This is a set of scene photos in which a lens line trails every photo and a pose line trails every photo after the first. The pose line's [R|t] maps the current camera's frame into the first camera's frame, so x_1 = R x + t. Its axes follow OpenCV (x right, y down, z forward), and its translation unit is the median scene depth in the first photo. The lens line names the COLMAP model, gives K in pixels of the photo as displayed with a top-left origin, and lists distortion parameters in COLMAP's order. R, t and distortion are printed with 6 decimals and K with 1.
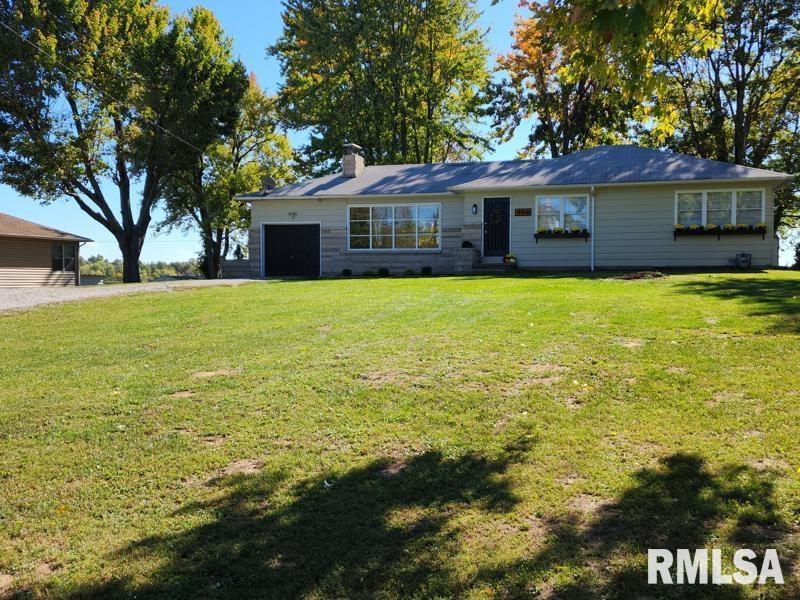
lens RADIAL K [[765.9, 0, 406.2], [0, 765.9, 299.7], [0, 0, 1]] dist [0.042106, 0.000000]
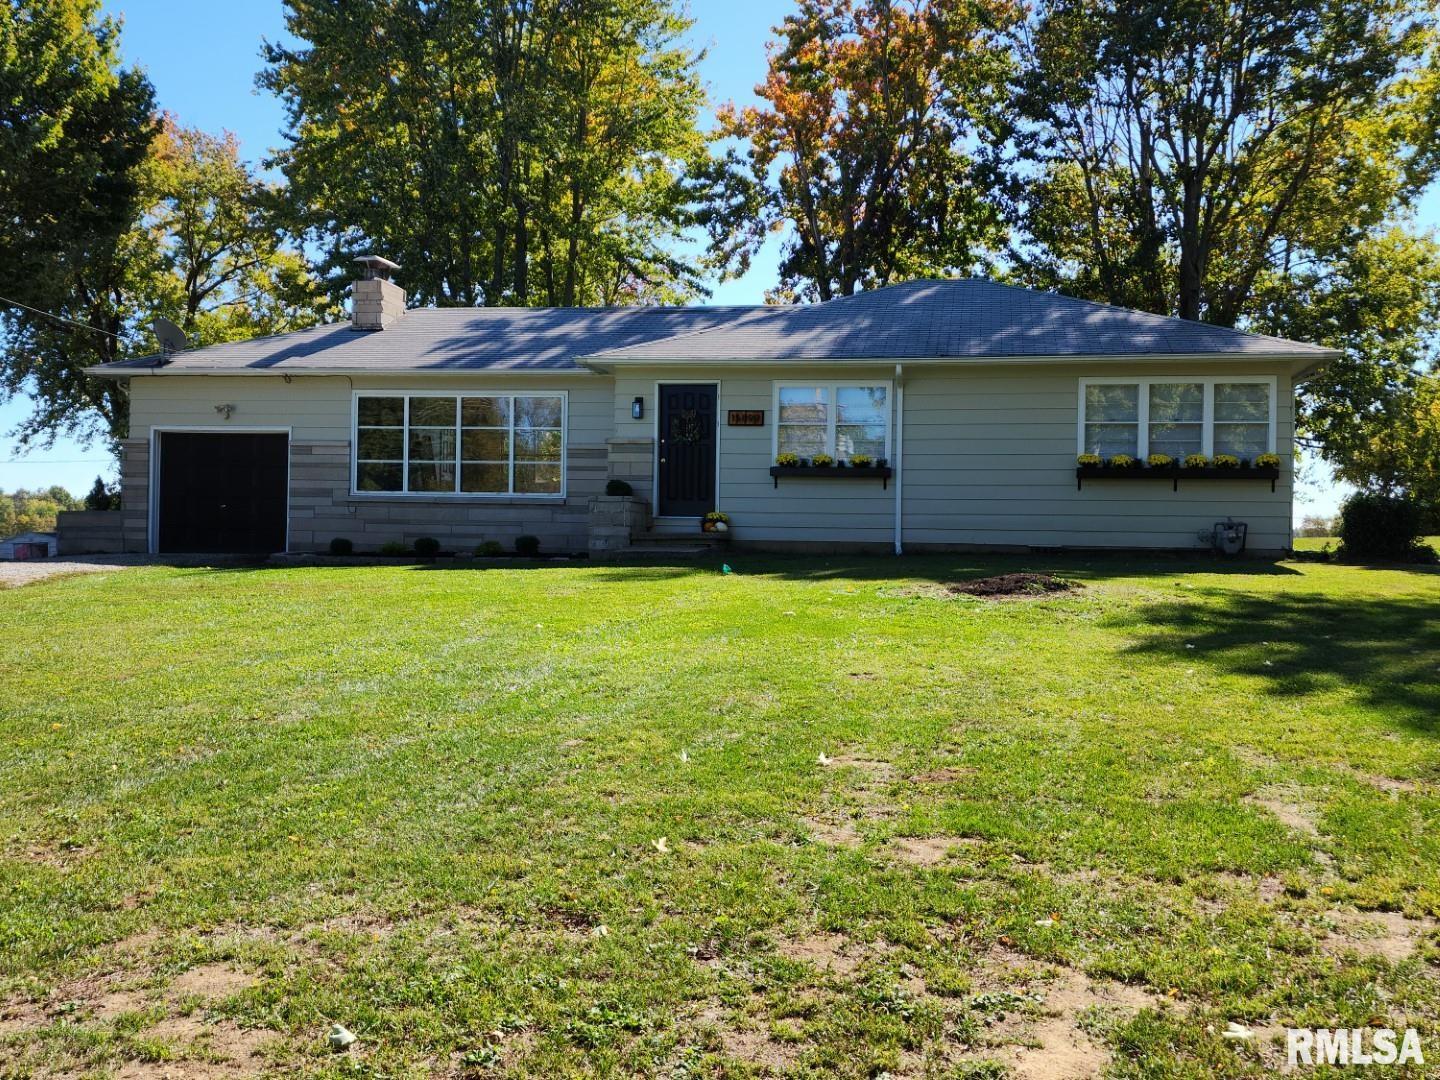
lens RADIAL K [[1378.7, 0, 723.1], [0, 1378.7, 533.4], [0, 0, 1]] dist [0.042106, 0.000000]
pose [[0.994229, 0.013669, 0.106408, 0.054992], [-0.010699, 0.999538, -0.028431, -0.024563], [-0.106748, 0.027129, 0.993916, 0.213646]]
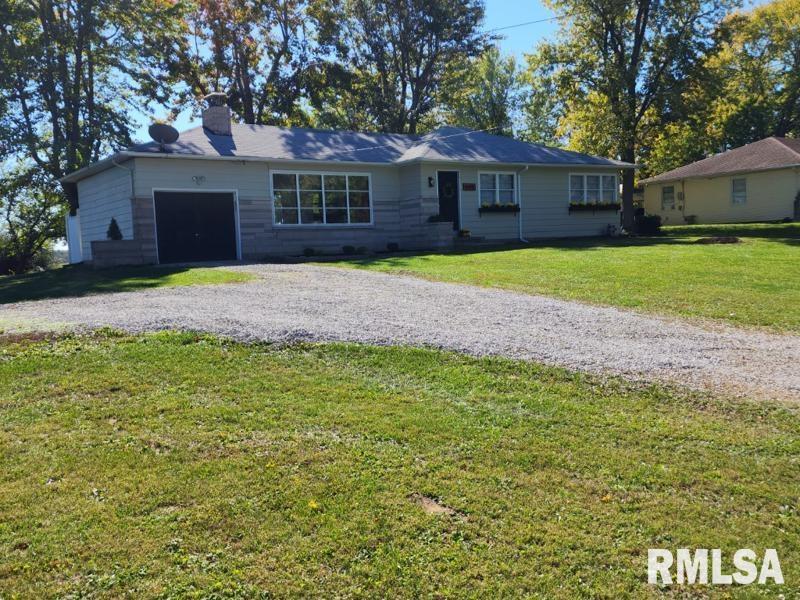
lens RADIAL K [[795.1, 0, 414.9], [0, 795.1, 313.1], [0, 0, 1]] dist [0.059209, 0.000000]
pose [[0.648721, -0.089600, 0.755734, -0.696874], [0.061528, 0.995969, 0.065267, -0.019921], [-0.758535, 0.004158, 0.651619, 0.360301]]
